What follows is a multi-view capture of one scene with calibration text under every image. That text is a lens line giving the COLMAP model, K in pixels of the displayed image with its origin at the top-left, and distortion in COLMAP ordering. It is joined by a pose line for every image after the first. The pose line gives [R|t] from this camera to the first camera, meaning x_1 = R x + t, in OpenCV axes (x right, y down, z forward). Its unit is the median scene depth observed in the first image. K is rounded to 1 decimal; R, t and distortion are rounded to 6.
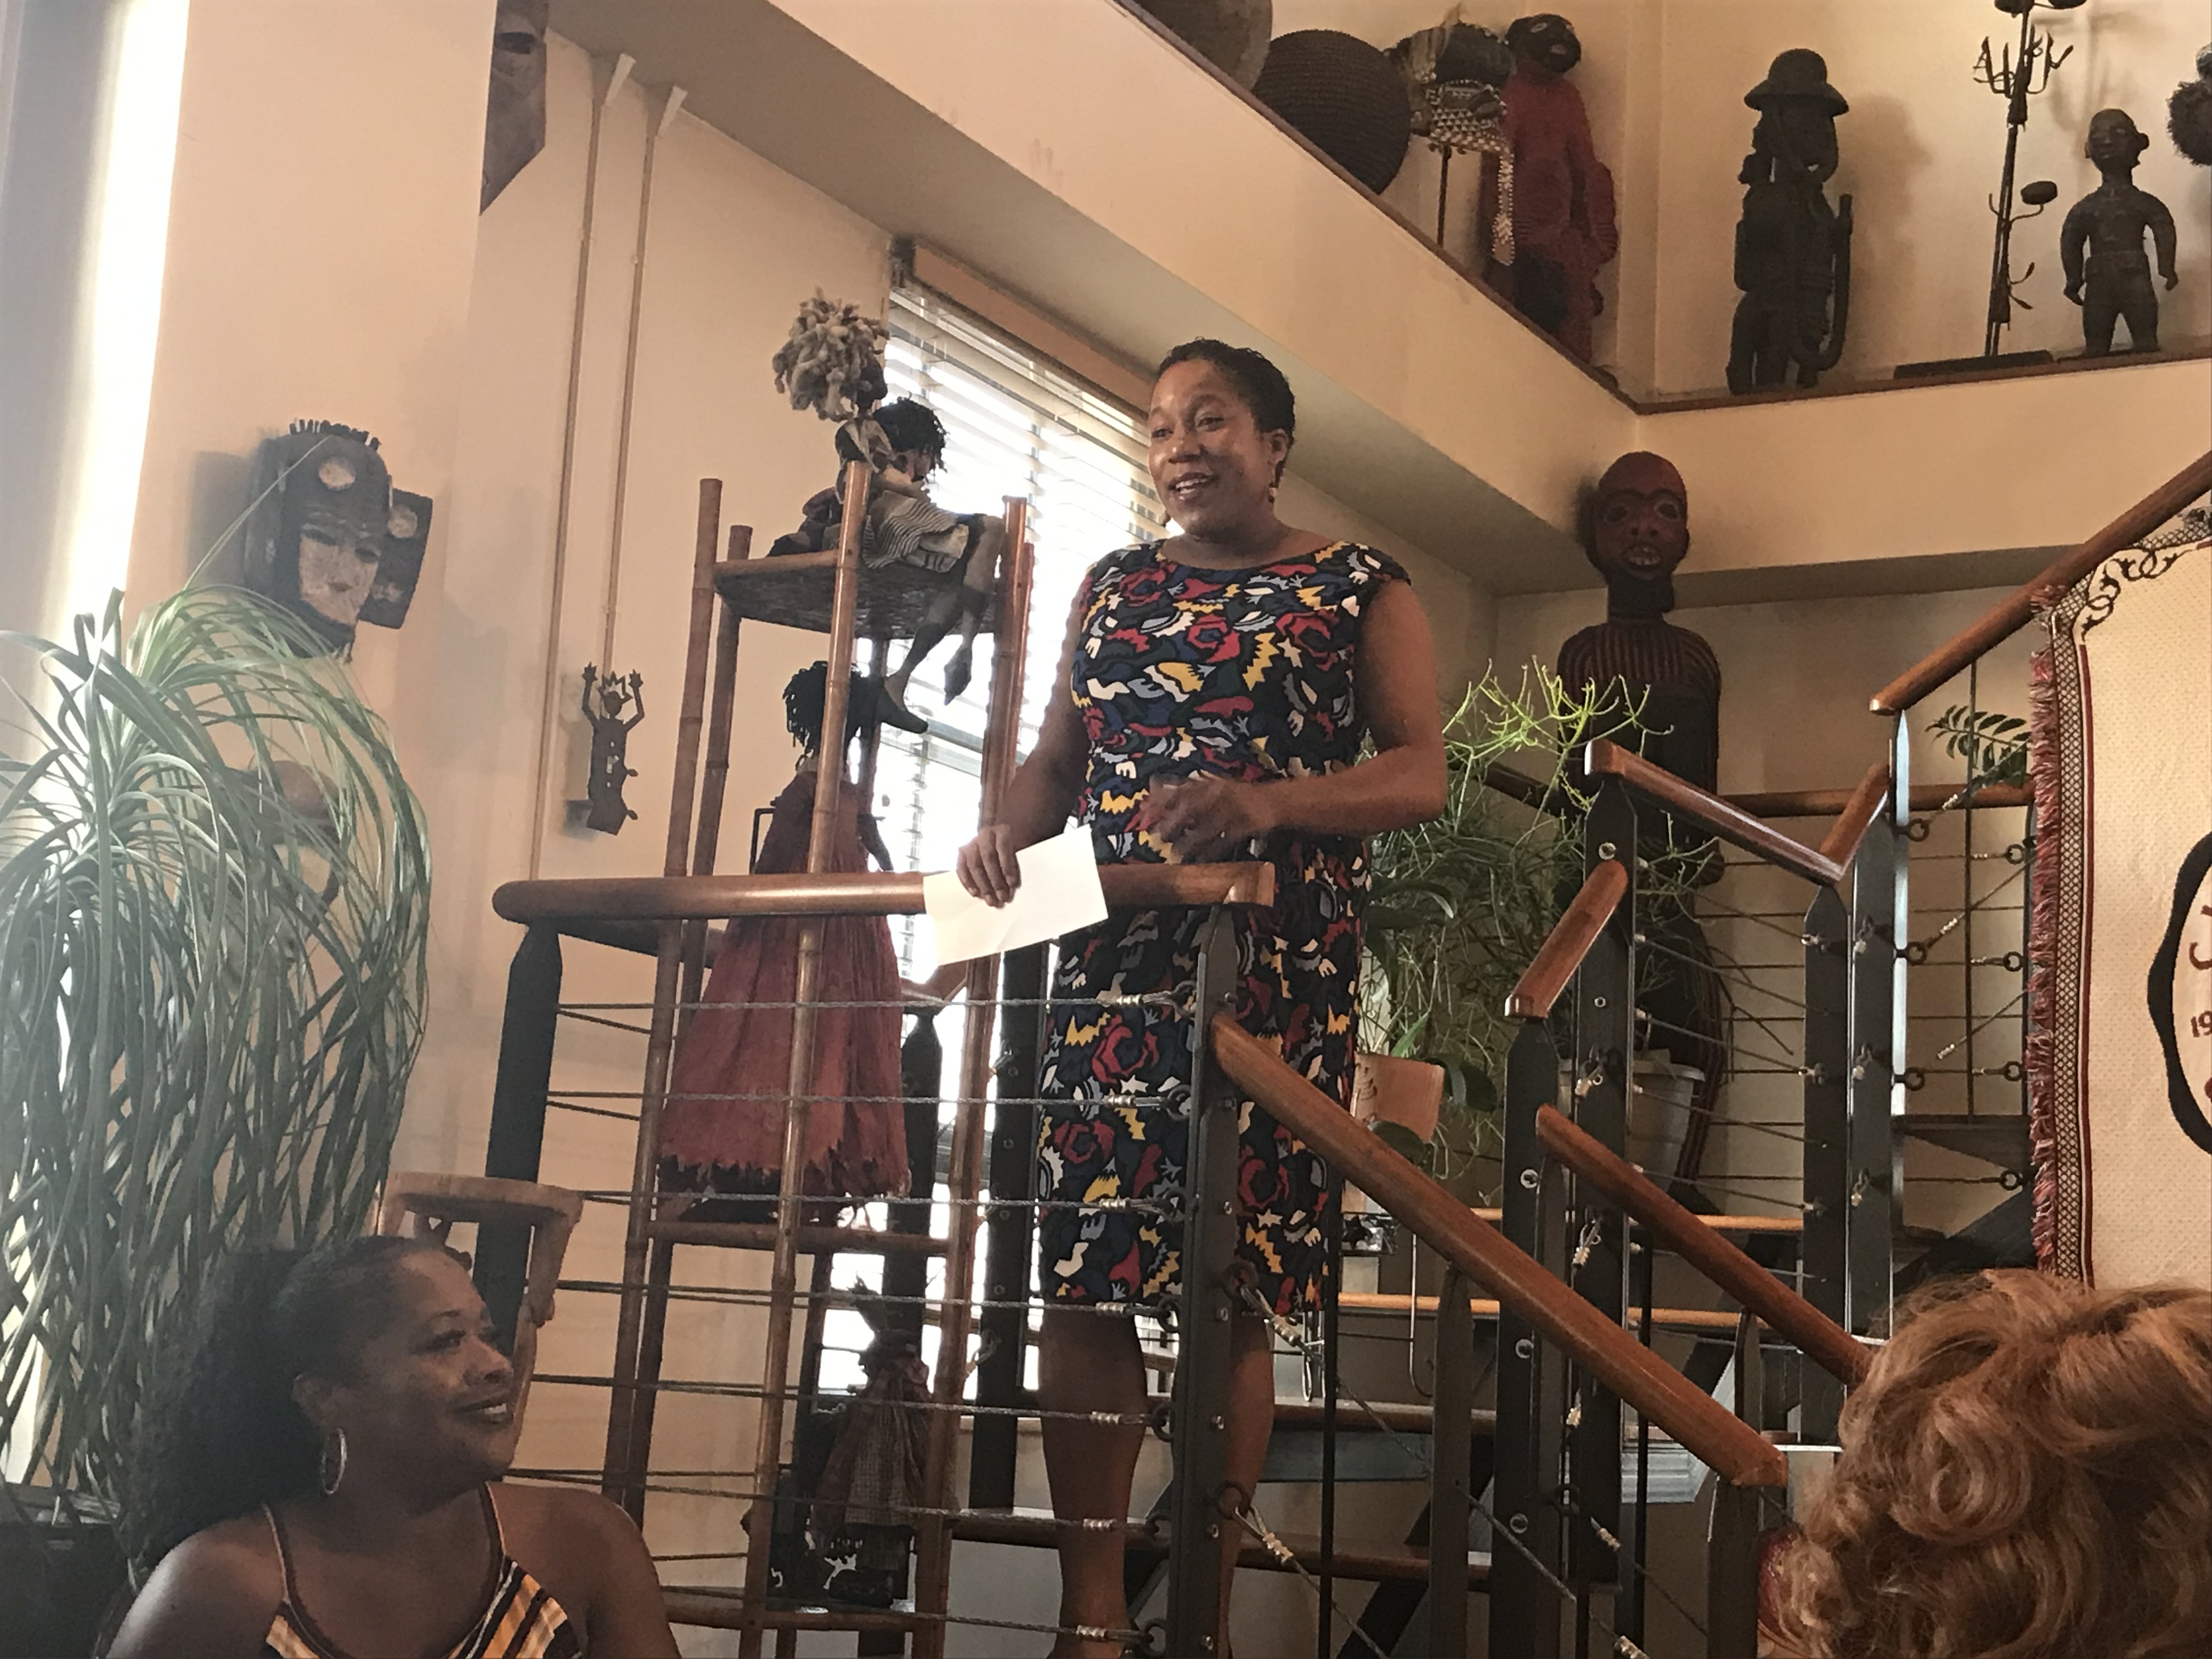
lens RADIAL K [[3207.8, 0, 1108.9], [0, 3207.8, 813.5], [0, 0, 1]] dist [0.178700, -0.688046]
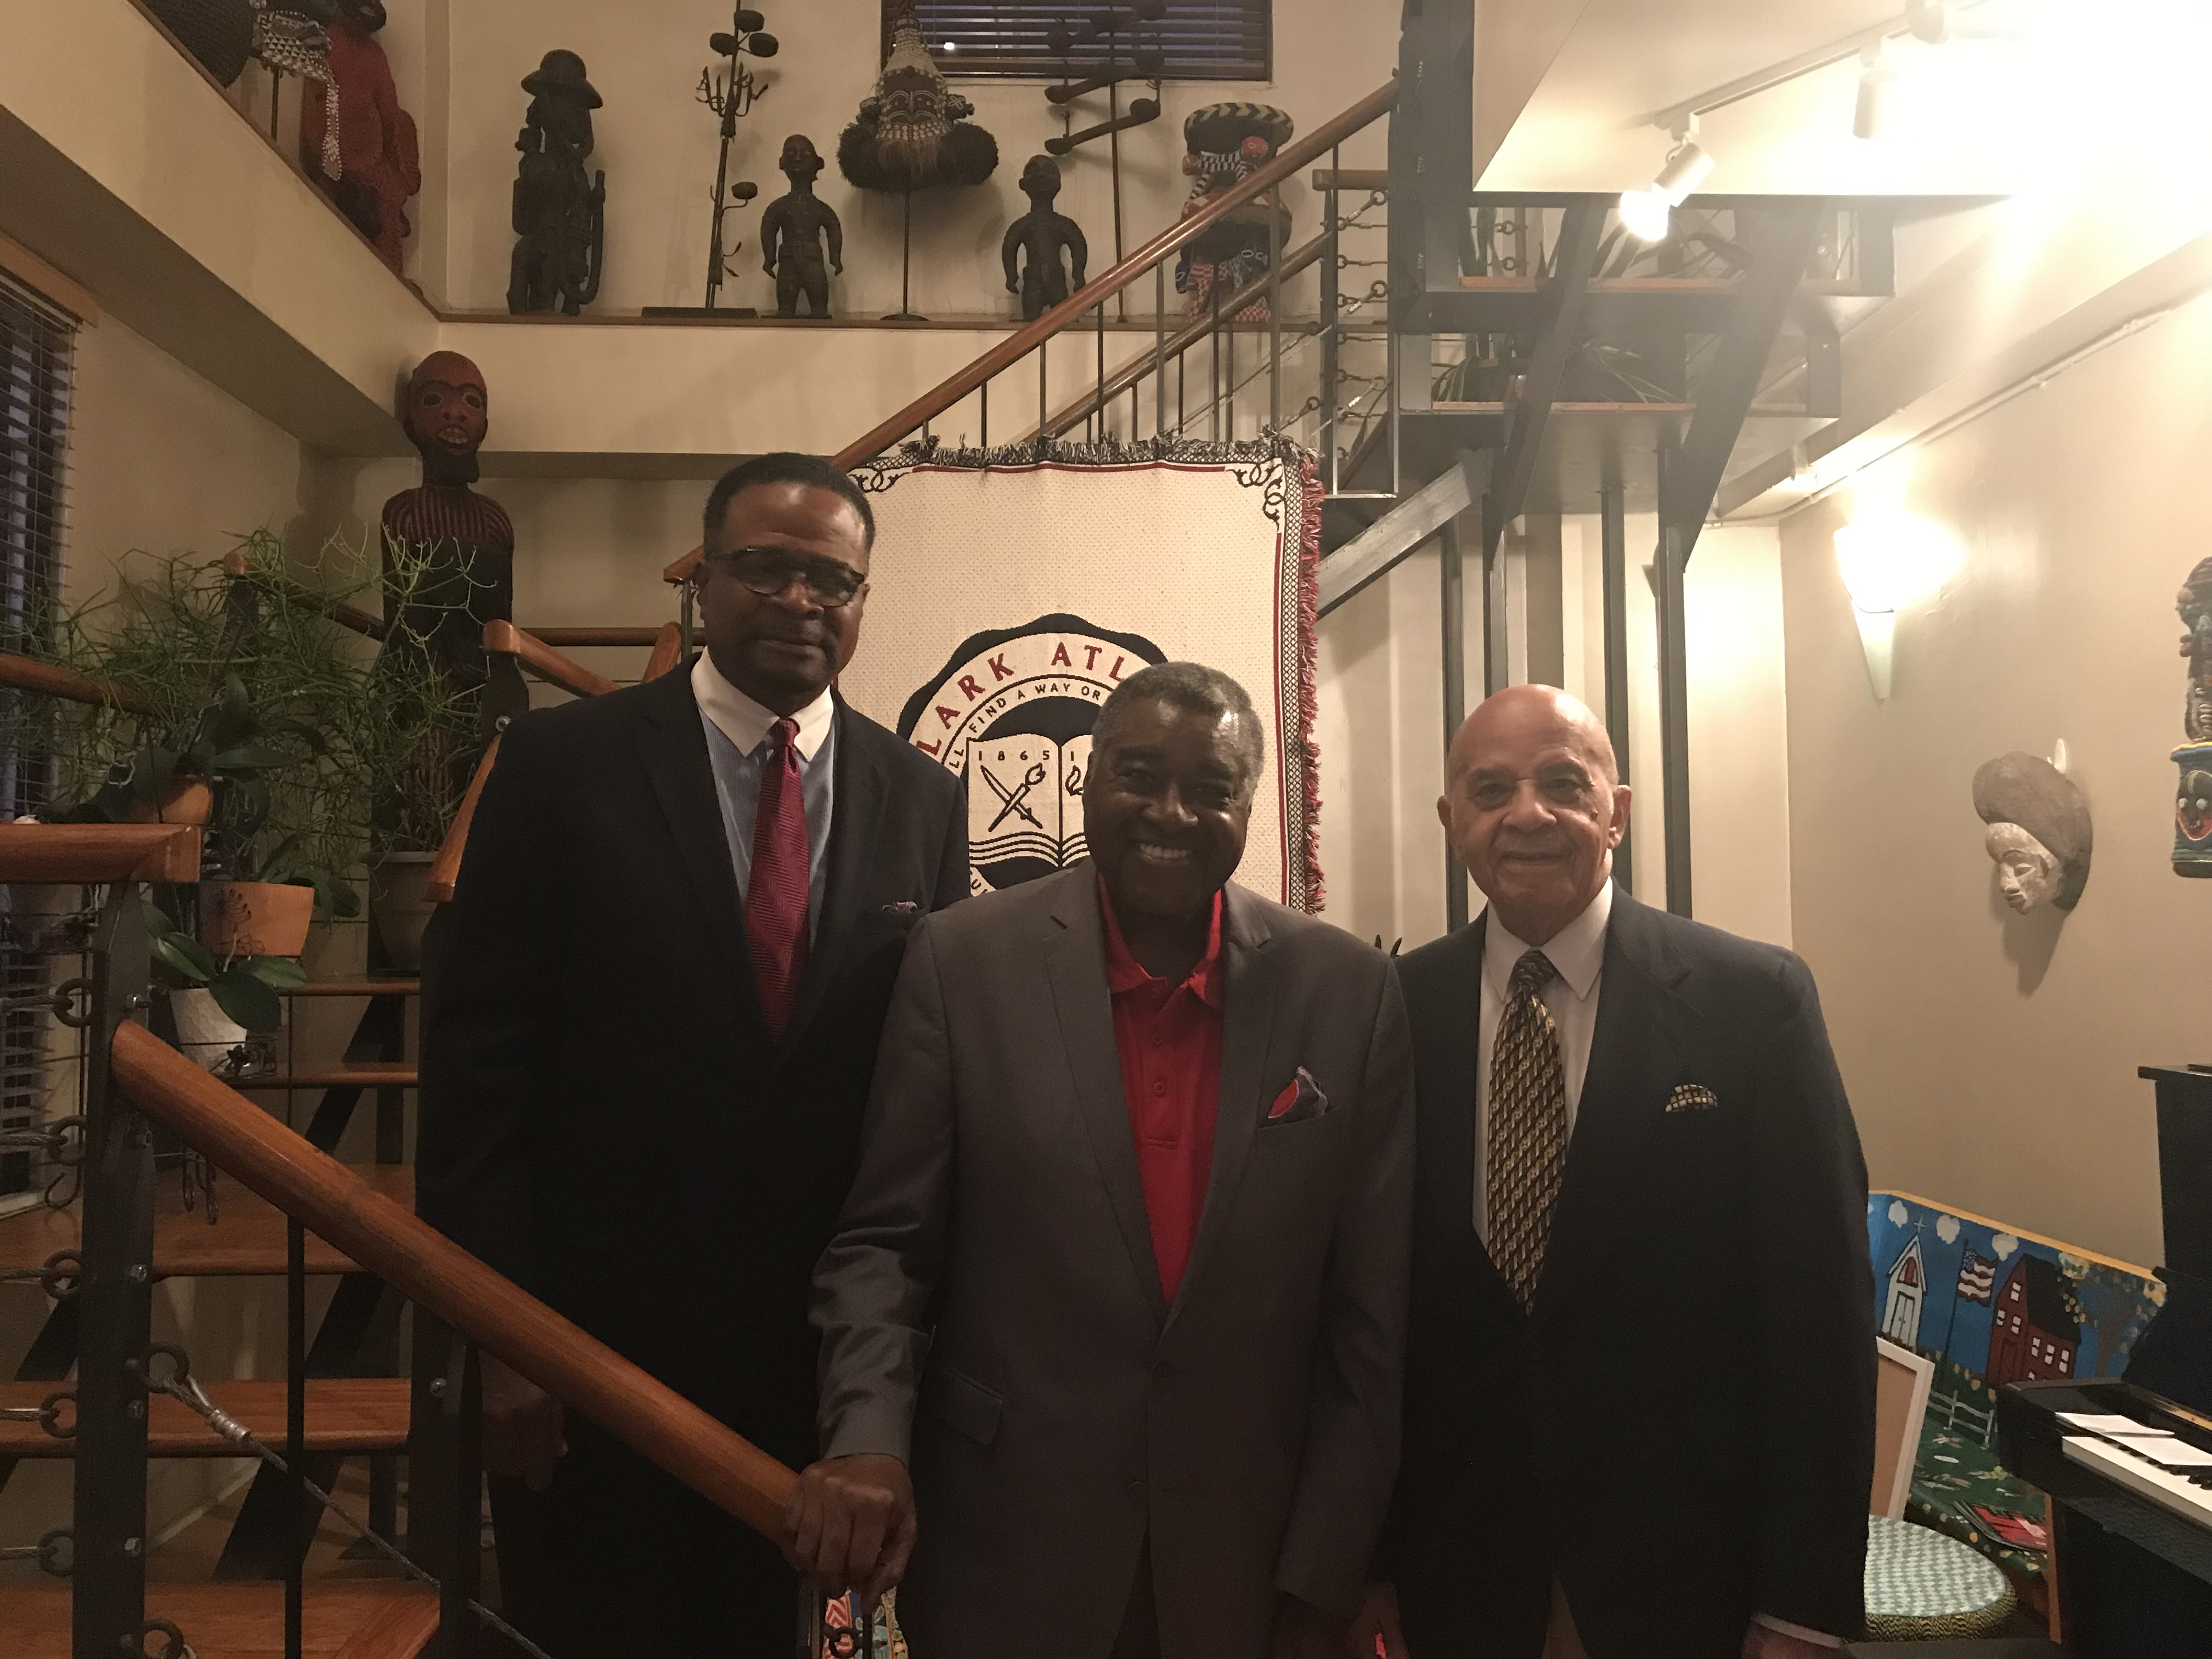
lens RADIAL K [[1781.9, 0, 1088.7], [0, 1781.9, 833.9], [0, 0, 1]] dist [0.050128, -0.090859]
pose [[0.849795, -0.033154, 0.526069, 0.003569], [-0.039779, 0.991140, 0.126722, -0.030404], [-0.525610, -0.128614, 0.840948, 0.325504]]
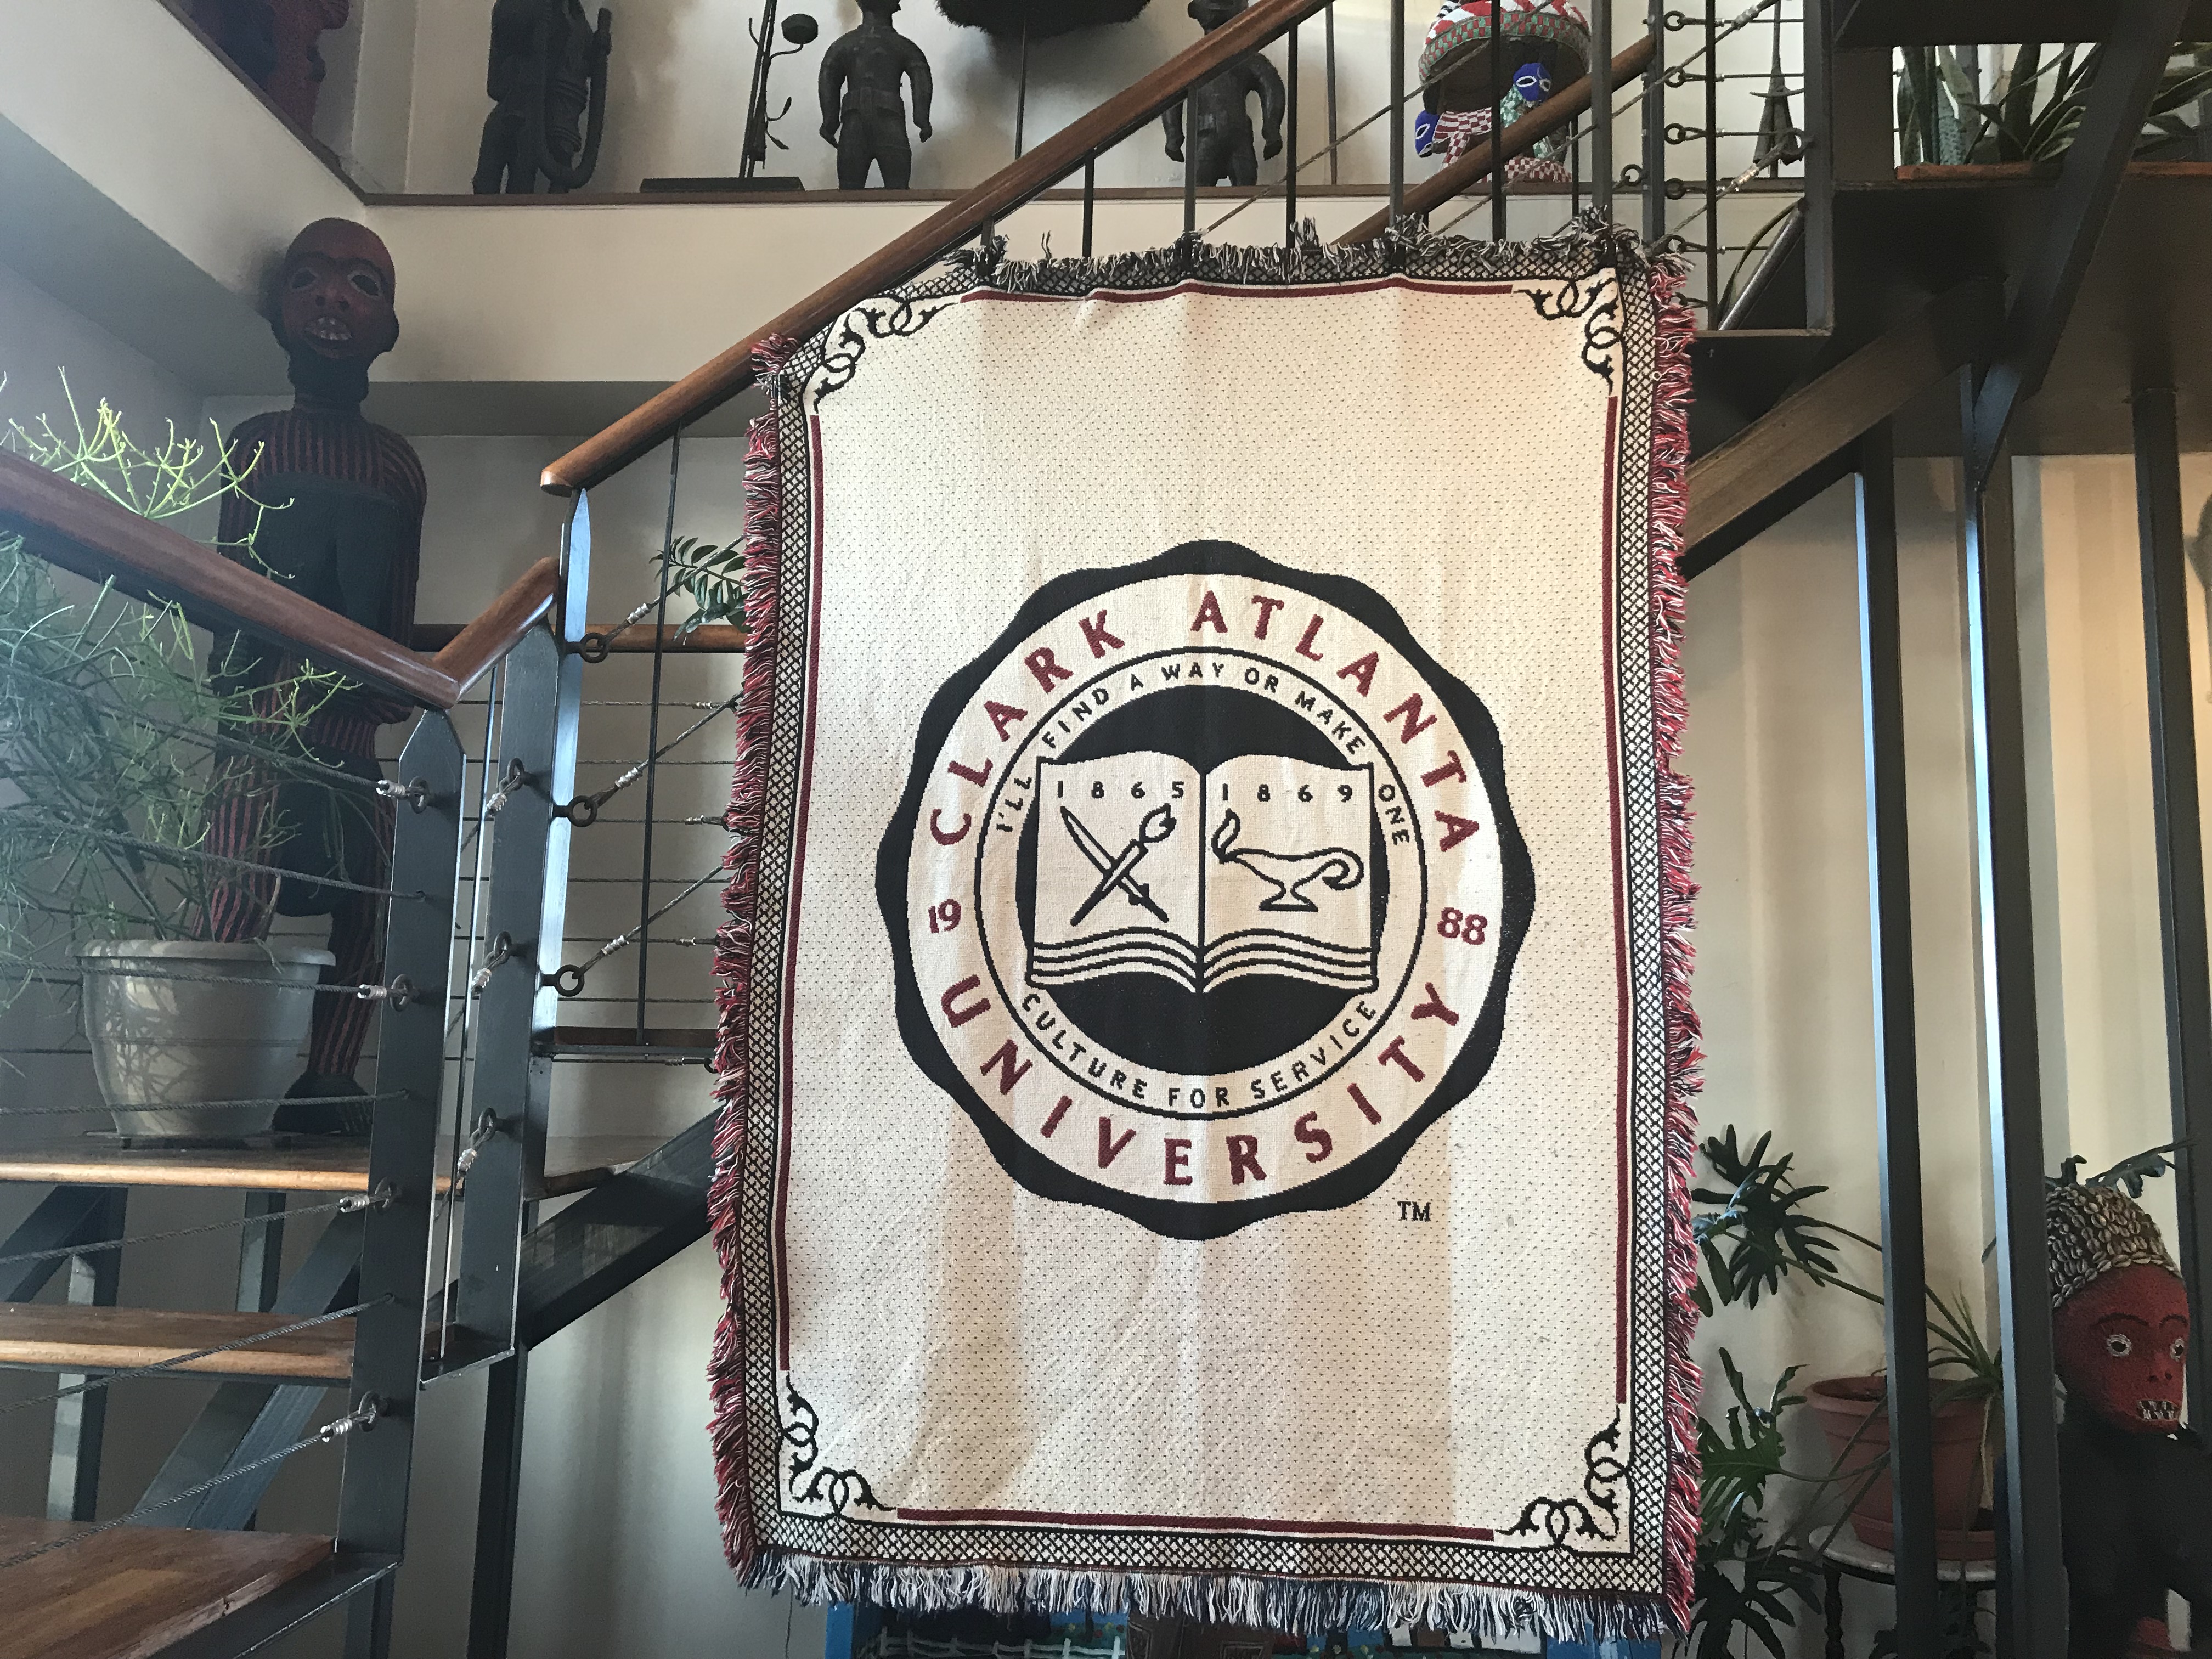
lens RADIAL K [[1784.1, 0, 1097.8], [0, 1784.1, 808.3], [0, 0, 1]] dist [0.146765, -0.446562]
pose [[0.904020, 0.032185, 0.426278, 0.187442], [-0.052378, 0.997988, 0.035727, 0.022311], [-0.424270, -0.054625, 0.903886, 0.597869]]
